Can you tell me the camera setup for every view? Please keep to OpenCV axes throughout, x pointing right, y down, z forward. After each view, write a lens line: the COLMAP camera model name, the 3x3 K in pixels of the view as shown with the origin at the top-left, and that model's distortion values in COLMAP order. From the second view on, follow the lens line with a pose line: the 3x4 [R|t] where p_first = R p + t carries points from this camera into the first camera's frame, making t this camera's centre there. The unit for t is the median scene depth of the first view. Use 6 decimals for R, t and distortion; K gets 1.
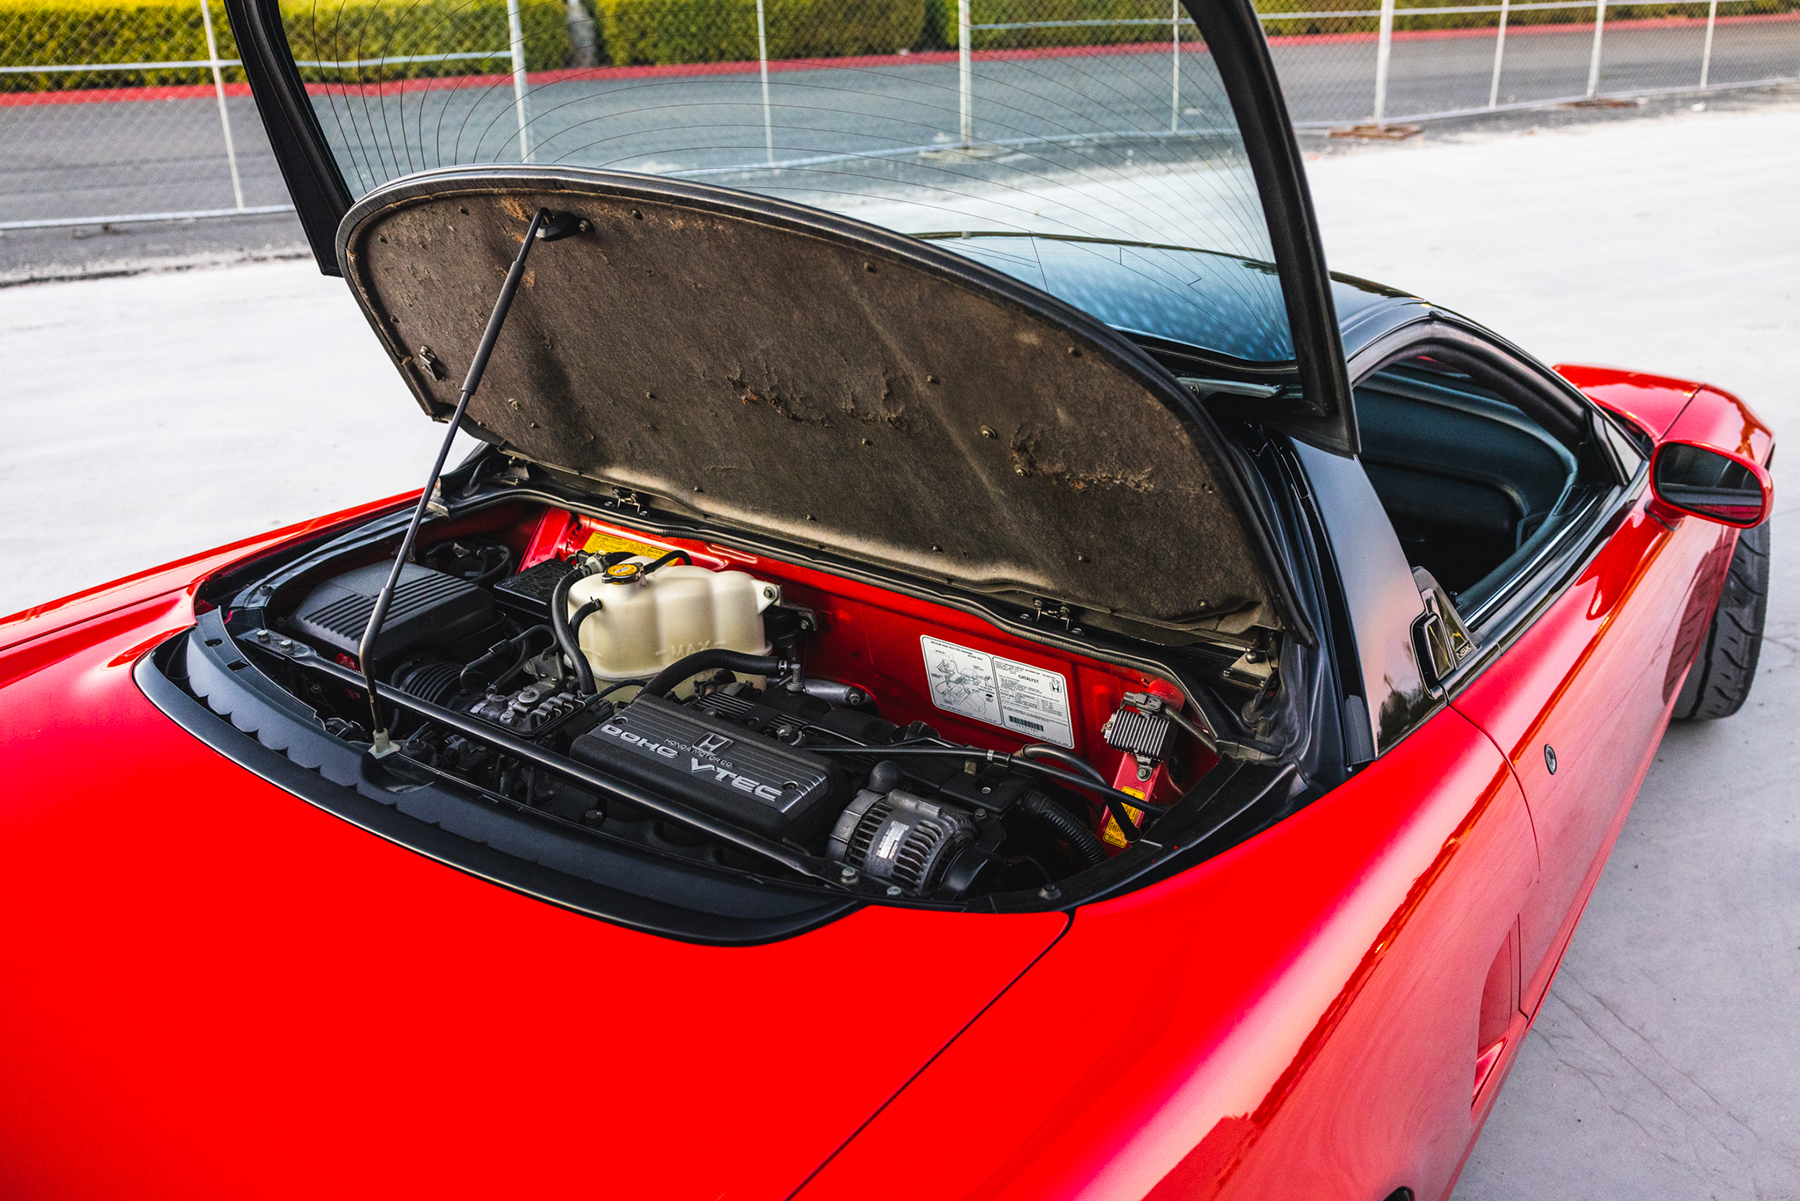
lens RADIAL K [[1459.3, 0, 900.0], [0, 1459.3, 600.5], [0, 0, 1]] dist [-0.000995, -0.000504]
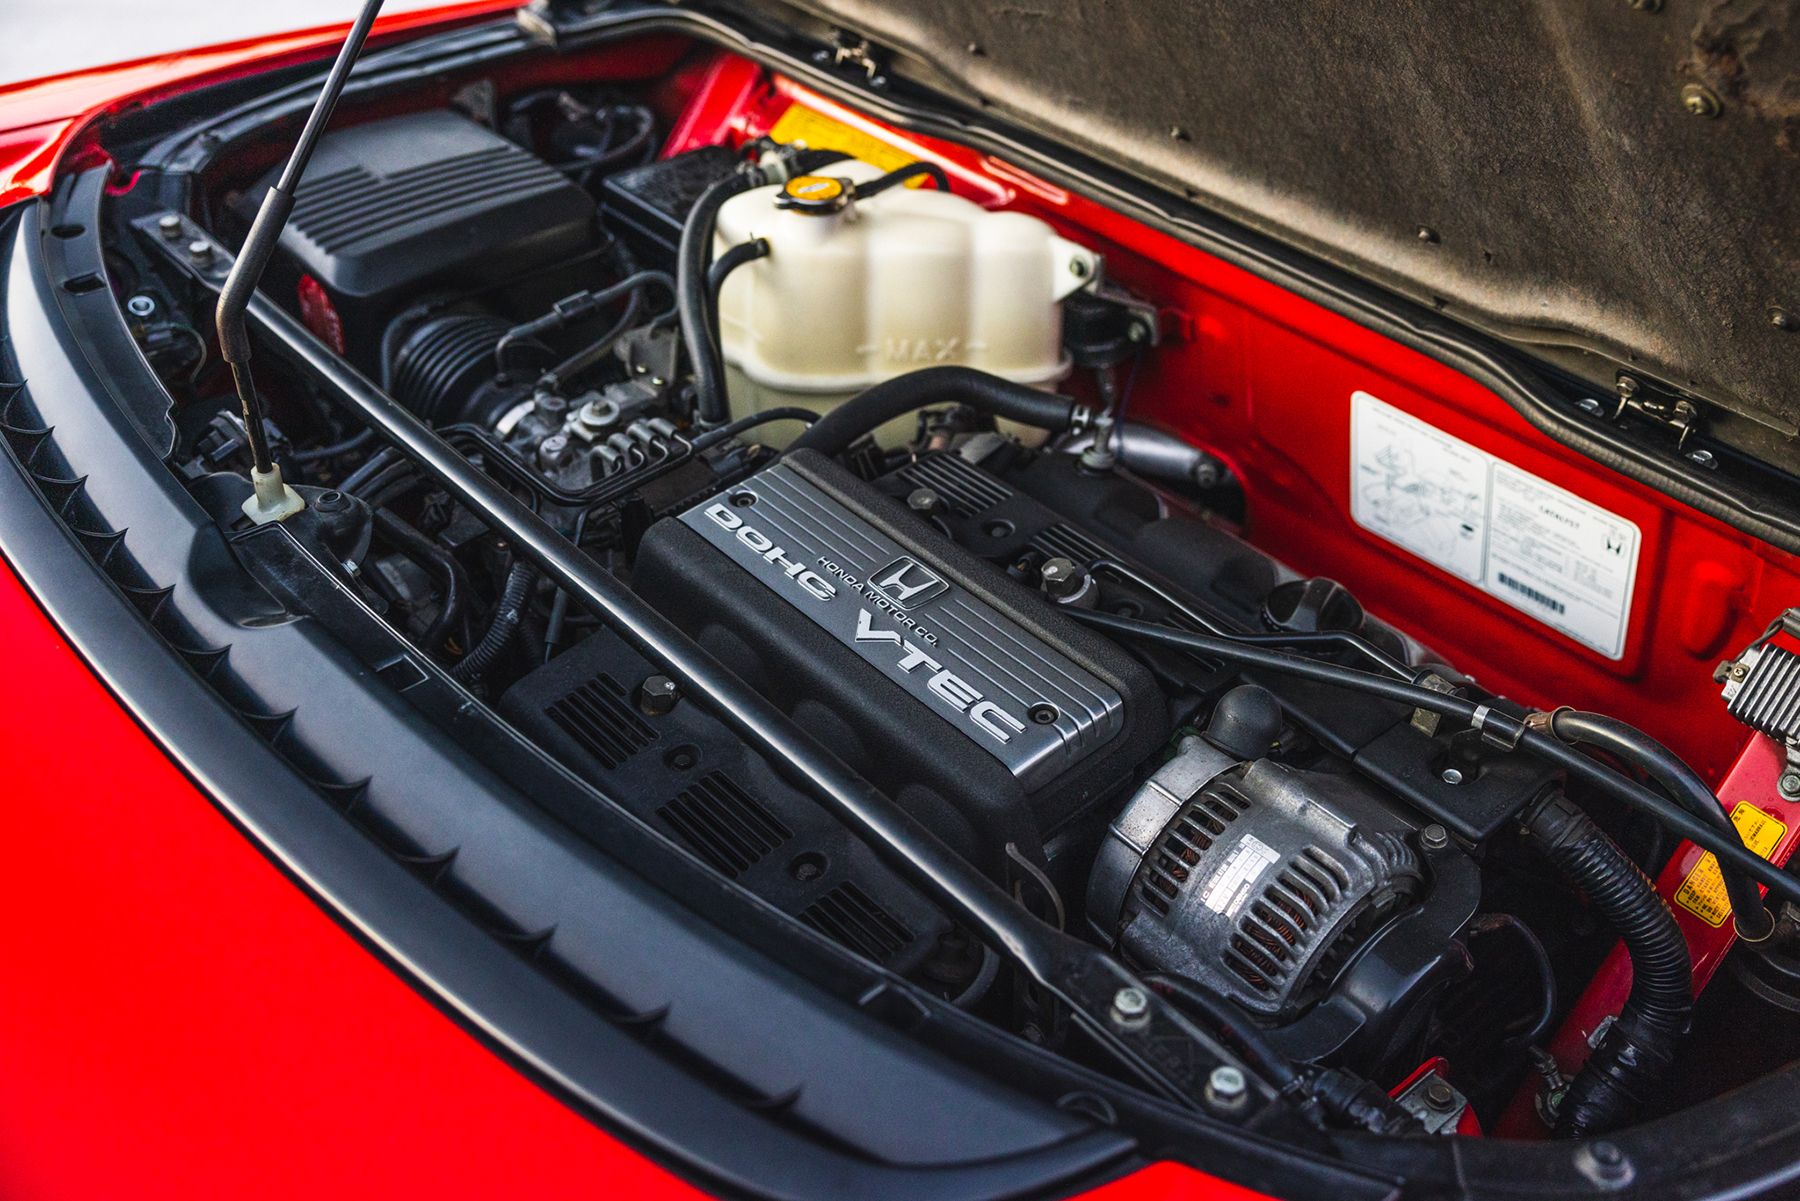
lens RADIAL K [[1880.4, 0, 900.0], [0, 1880.4, 600.5], [0, 0, 1]] dist [0.009389, -0.015821]
pose [[0.971711, 0.167962, -0.166033, -0.019671], [-0.129939, 0.967255, 0.218024, -0.029768], [0.197216, -0.190282, 0.961717, 0.319519]]
